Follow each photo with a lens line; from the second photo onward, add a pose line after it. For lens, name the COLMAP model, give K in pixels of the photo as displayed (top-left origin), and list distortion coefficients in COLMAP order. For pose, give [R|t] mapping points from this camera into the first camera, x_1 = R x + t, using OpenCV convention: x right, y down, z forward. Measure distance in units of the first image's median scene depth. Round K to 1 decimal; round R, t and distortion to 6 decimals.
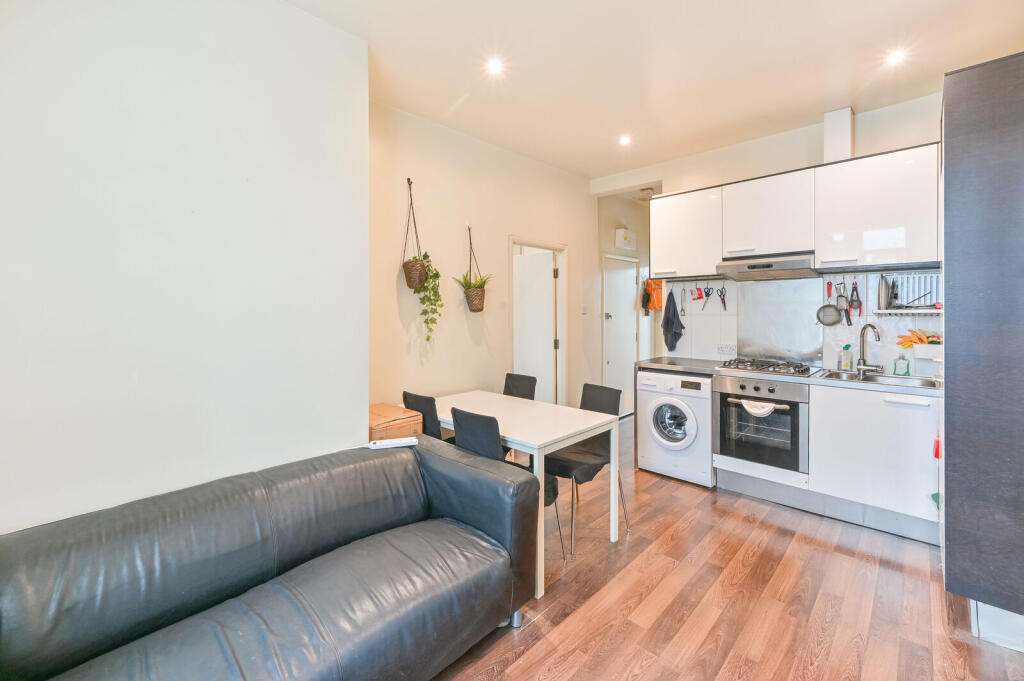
lens RADIAL K [[409.8, 0, 511.9], [0, 409.8, 311.7], [0, 0, 1]] dist [-0.000142, 0.000117]
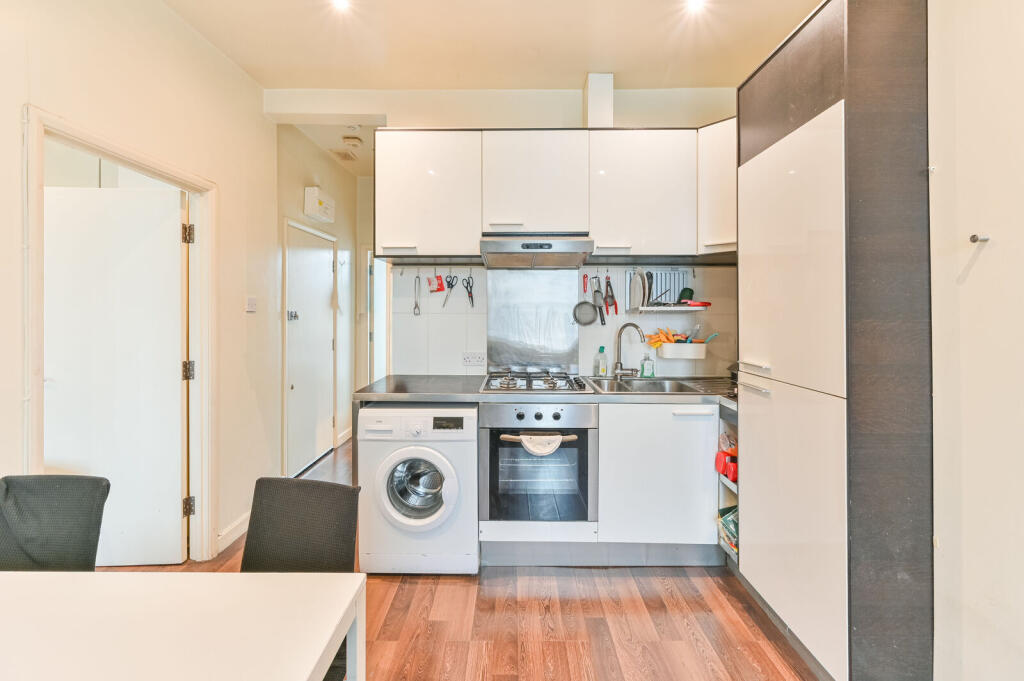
lens RADIAL K [[409.8, 0, 511.9], [0, 409.8, 311.7], [0, 0, 1]] dist [-0.000142, 0.000117]
pose [[0.729992, 0.003988, 0.683444, 0.073421], [-0.002655, 0.999992, -0.003000, 0.008167], [-0.683450, 0.000375, 0.729997, 0.478042]]
